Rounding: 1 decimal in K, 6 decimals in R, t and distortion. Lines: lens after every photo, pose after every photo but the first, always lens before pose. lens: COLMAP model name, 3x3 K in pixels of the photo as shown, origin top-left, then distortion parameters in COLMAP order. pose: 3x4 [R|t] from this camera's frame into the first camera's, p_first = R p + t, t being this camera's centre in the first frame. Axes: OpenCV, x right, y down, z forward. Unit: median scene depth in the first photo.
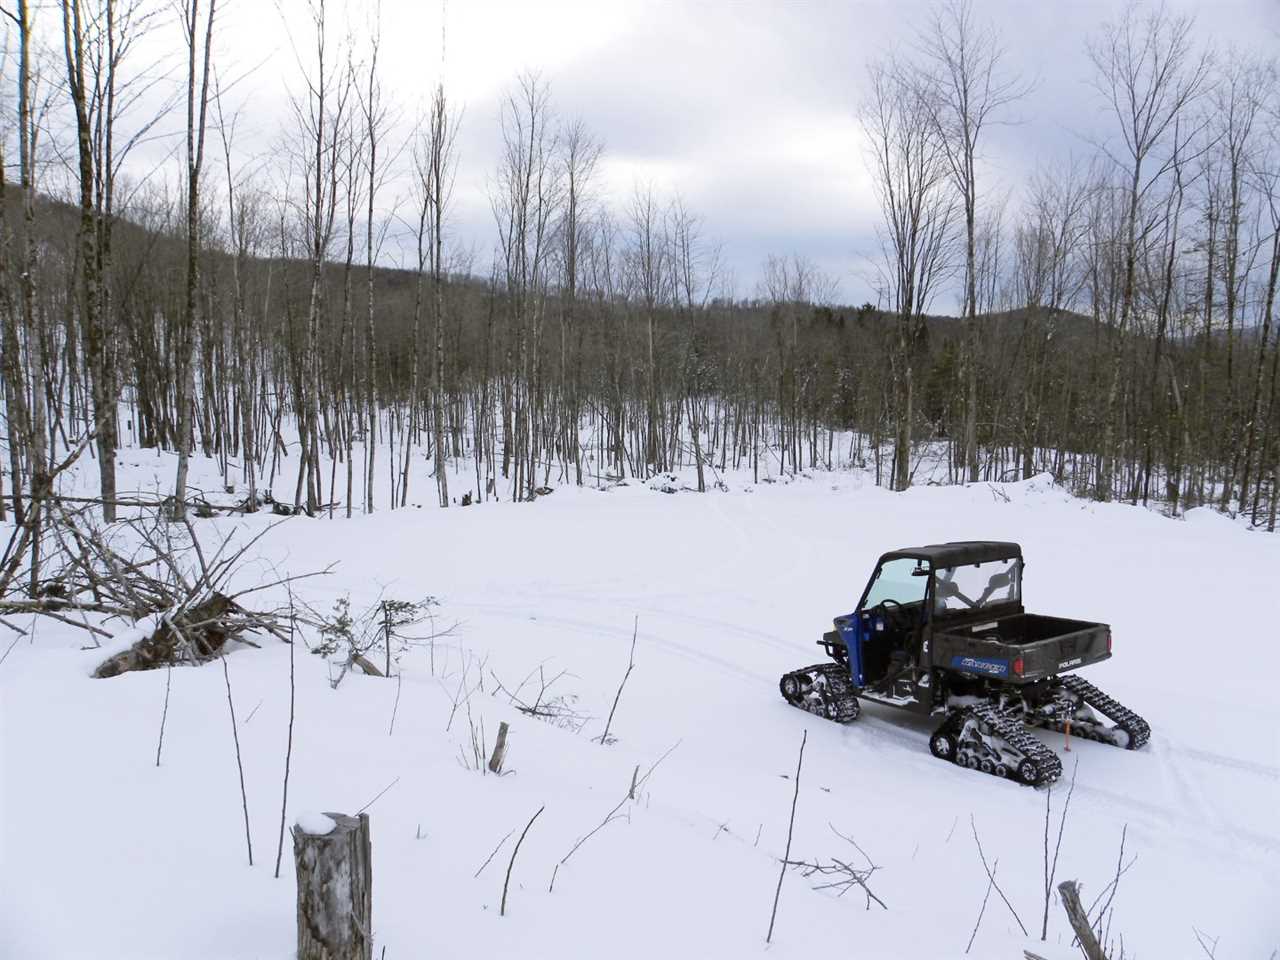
lens RADIAL K [[997.2, 0, 639.3], [0, 997.2, 481.7], [0, 0, 1]] dist [-0.097814, -0.005051]
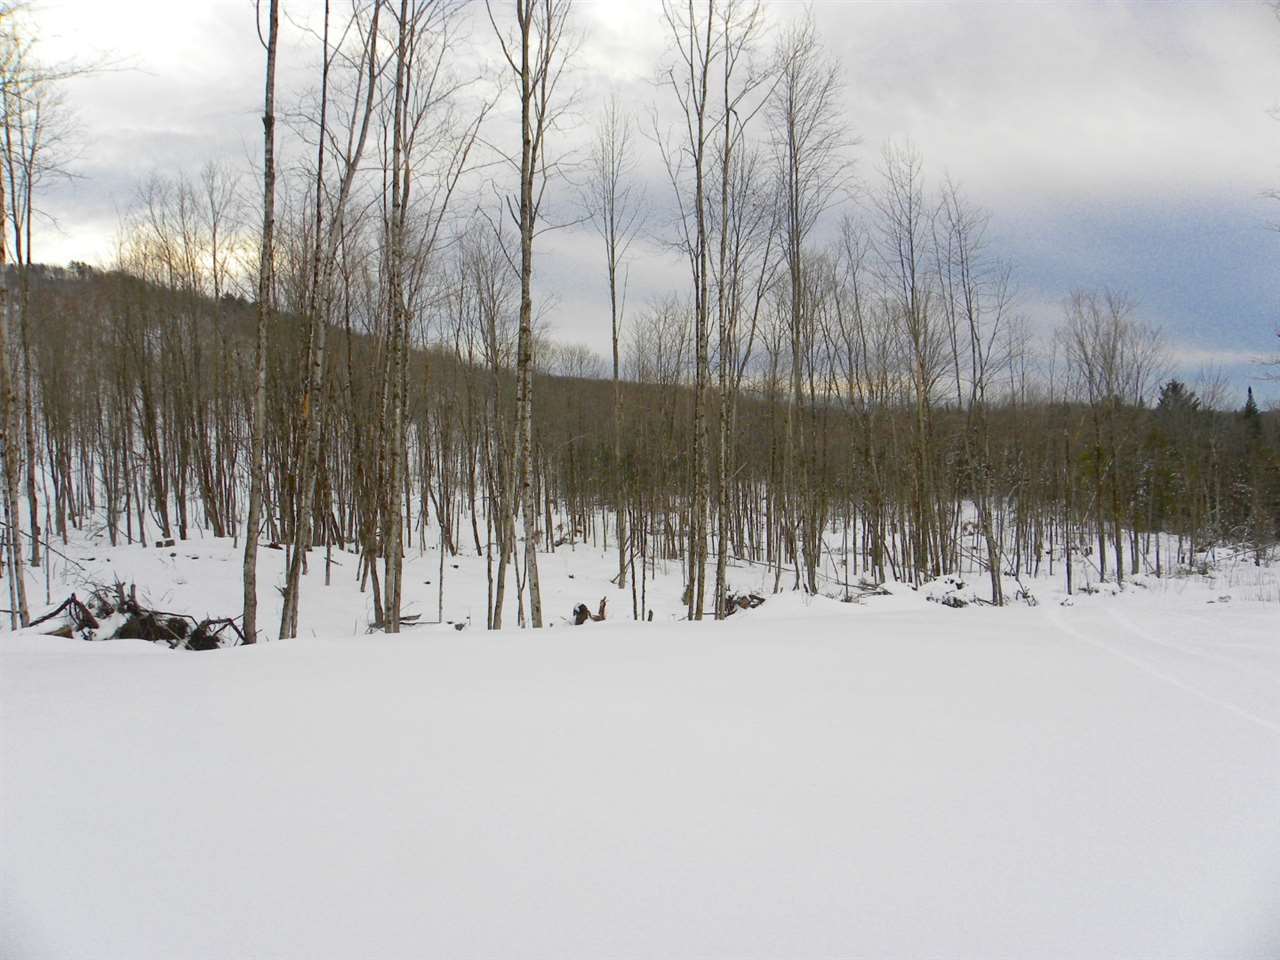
lens RADIAL K [[997.2, 0, 641.7], [0, 997.2, 478.7], [0, 0, 1]] dist [-0.097814, -0.005051]
pose [[0.967506, -0.020177, -0.252042, -0.003313], [-0.009539, 0.993189, -0.116127, 0.004498], [0.252668, 0.114758, 0.960723, 0.287220]]
